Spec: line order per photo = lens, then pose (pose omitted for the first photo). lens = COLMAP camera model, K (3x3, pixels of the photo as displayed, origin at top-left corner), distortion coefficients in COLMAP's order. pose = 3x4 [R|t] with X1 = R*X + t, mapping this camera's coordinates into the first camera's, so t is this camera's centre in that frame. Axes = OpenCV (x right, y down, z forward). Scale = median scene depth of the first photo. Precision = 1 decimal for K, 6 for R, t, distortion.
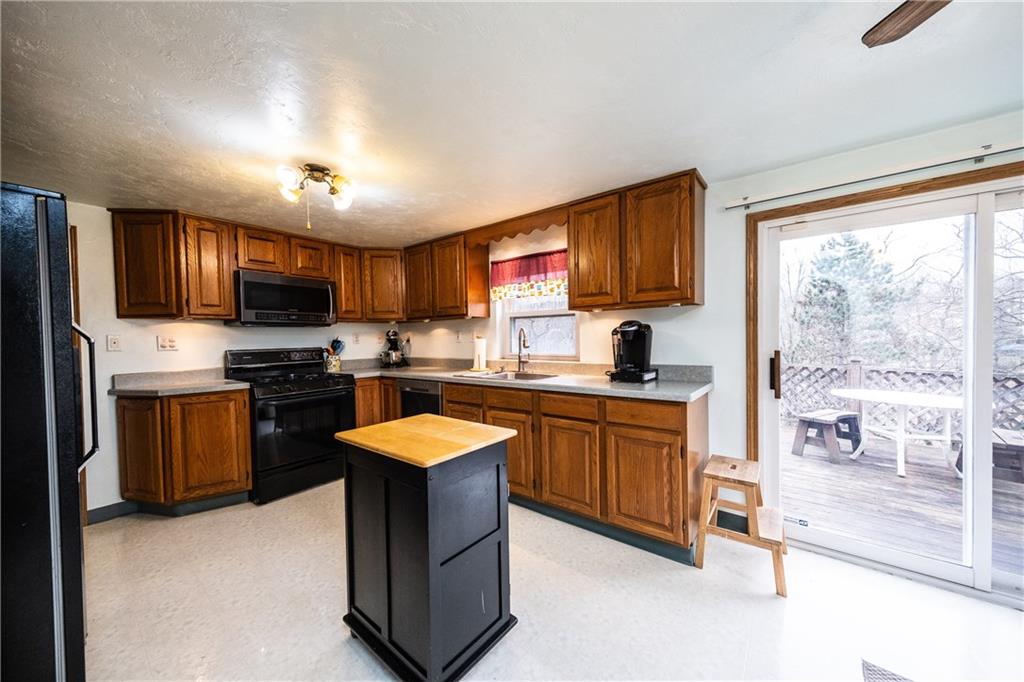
lens RADIAL K [[359.2, 0, 510.1], [0, 359.2, 344.9], [0, 0, 1]] dist [0.011055, -0.003711]
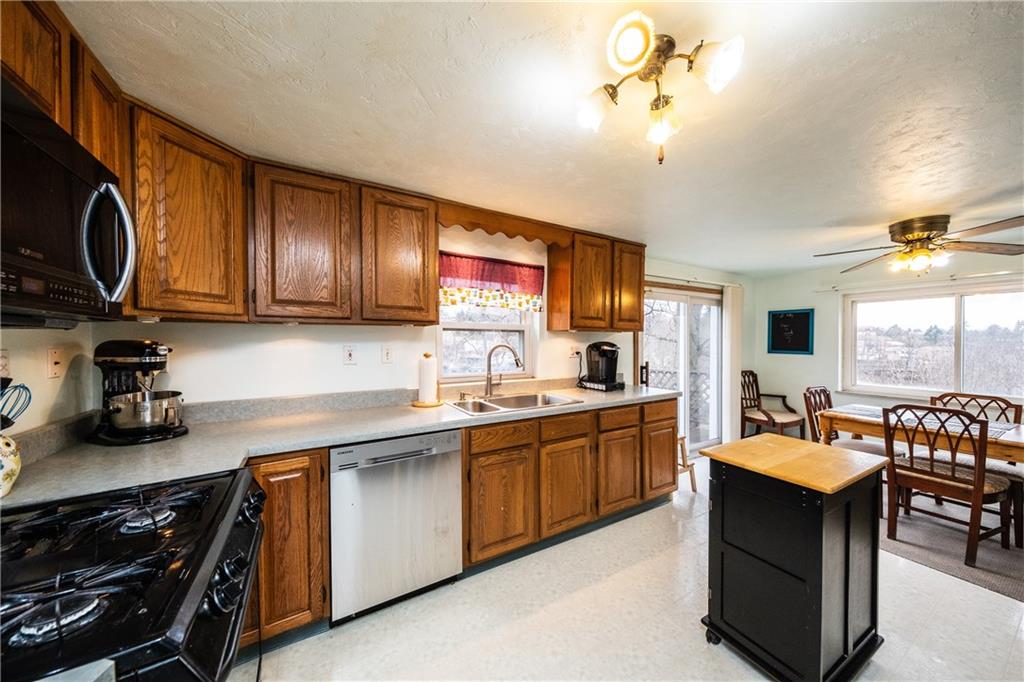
lens RADIAL K [[347.8, 0, 516.5], [0, 347.8, 343.6], [0, 0, 1]] dist [0.000575, -0.000056]
pose [[0.353744, 0.008584, 0.935303, -0.921953], [0.008136, 0.999892, -0.012254, -0.049224], [-0.935307, 0.011944, 0.353636, 0.865439]]
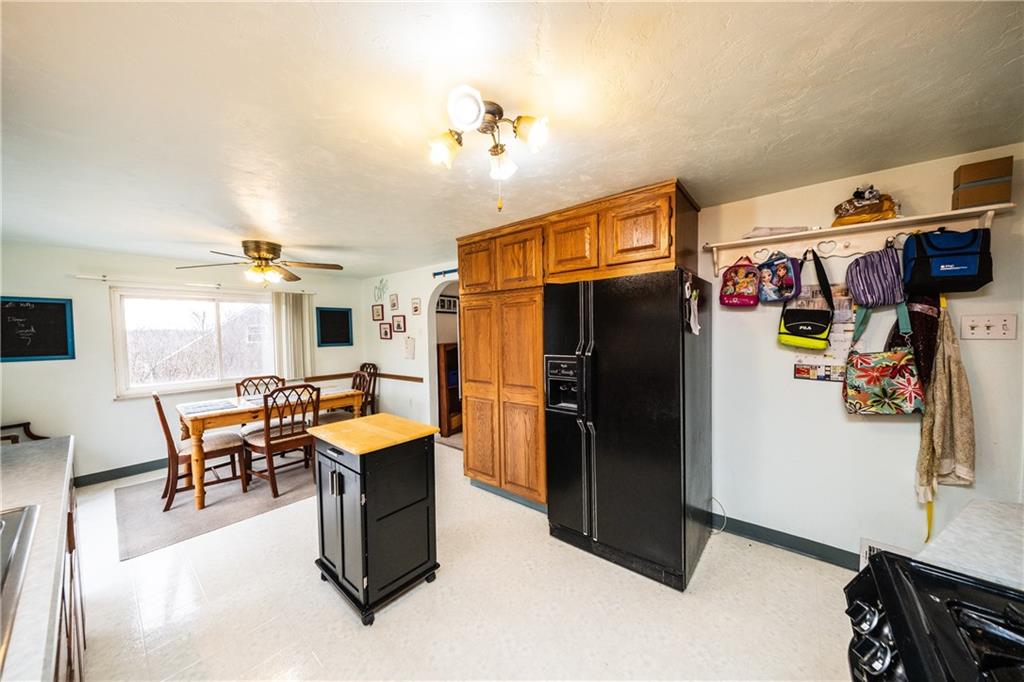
lens RADIAL K [[347.8, 0, 516.5], [0, 347.8, 343.6], [0, 0, 1]] dist [0.000575, -0.000056]
pose [[-0.999528, 0.030724, -0.000123, -0.479932], [0.030669, 0.997966, 0.055878, -0.084740], [0.001839, 0.055848, -0.998438, 1.433559]]
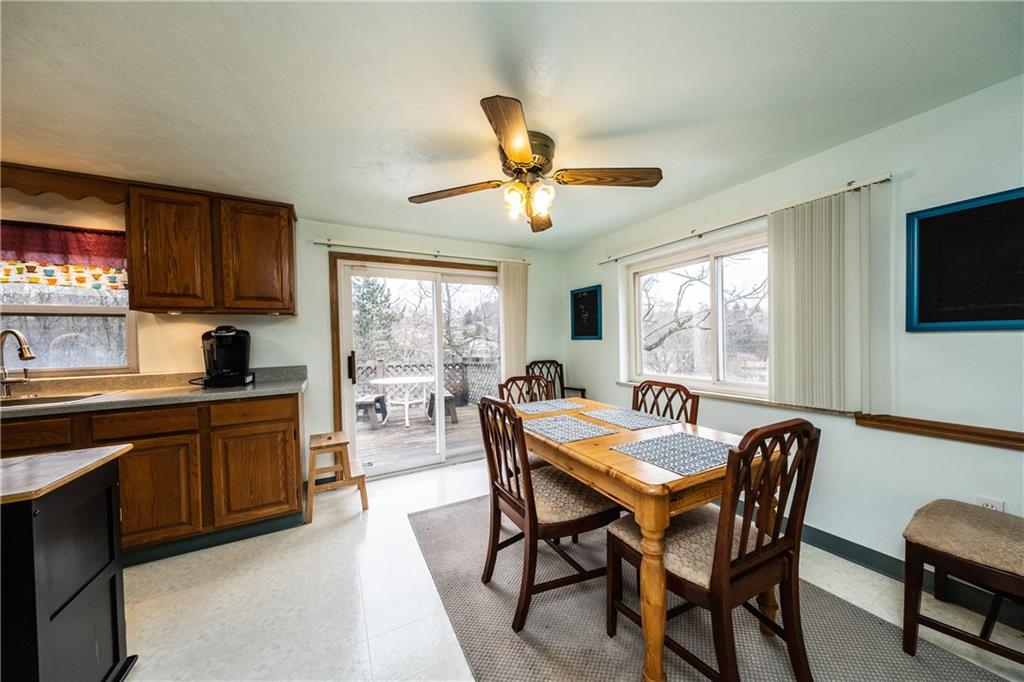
lens RADIAL K [[342.9, 0, 521.2], [0, 342.9, 345.1], [0, 0, 1]] dist [0.000338, -0.000041]
pose [[0.382785, -0.007038, 0.923811, -0.239660], [0.031688, 0.999483, -0.005515, 0.017882], [-0.923294, 0.031385, 0.382810, -0.133989]]
